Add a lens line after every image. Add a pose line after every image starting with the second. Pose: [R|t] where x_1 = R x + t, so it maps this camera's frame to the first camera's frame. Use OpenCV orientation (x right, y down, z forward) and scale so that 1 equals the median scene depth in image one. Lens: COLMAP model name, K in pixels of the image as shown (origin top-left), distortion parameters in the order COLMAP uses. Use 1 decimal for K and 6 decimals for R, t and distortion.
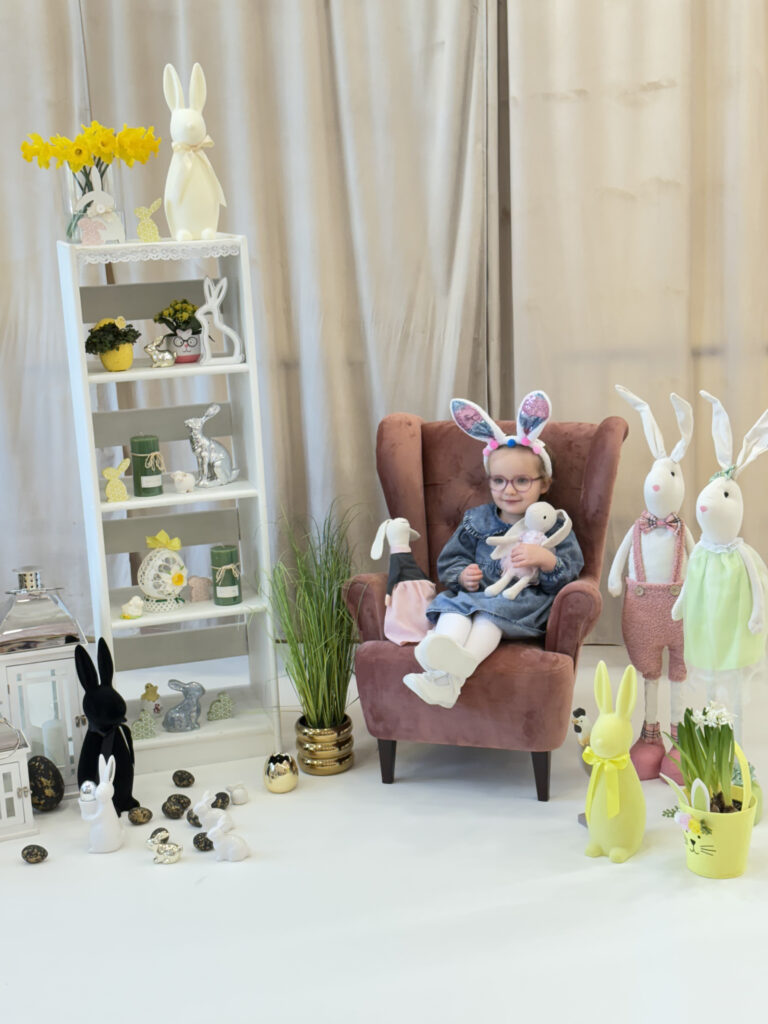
lens RADIAL K [[1498.6, 0, 387.9], [0, 1498.6, 516.7], [0, 0, 1]] dist [0.067159, 0.000000]
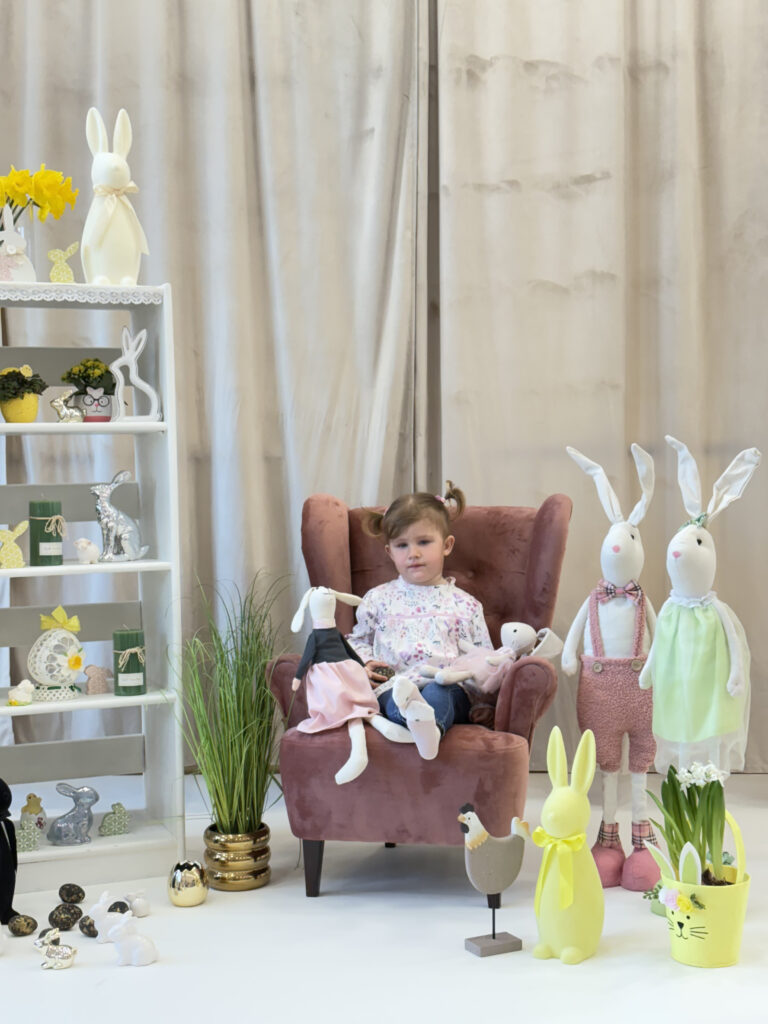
lens RADIAL K [[1498.6, 0, 390.3], [0, 1498.6, 519.2], [0, 0, 1]] dist [0.067159, 0.000000]
pose [[0.994568, 0.024958, 0.101050, -0.048830], [-0.005588, 0.982230, -0.187597, 0.127551], [-0.103936, 0.186014, 0.977034, 0.106370]]
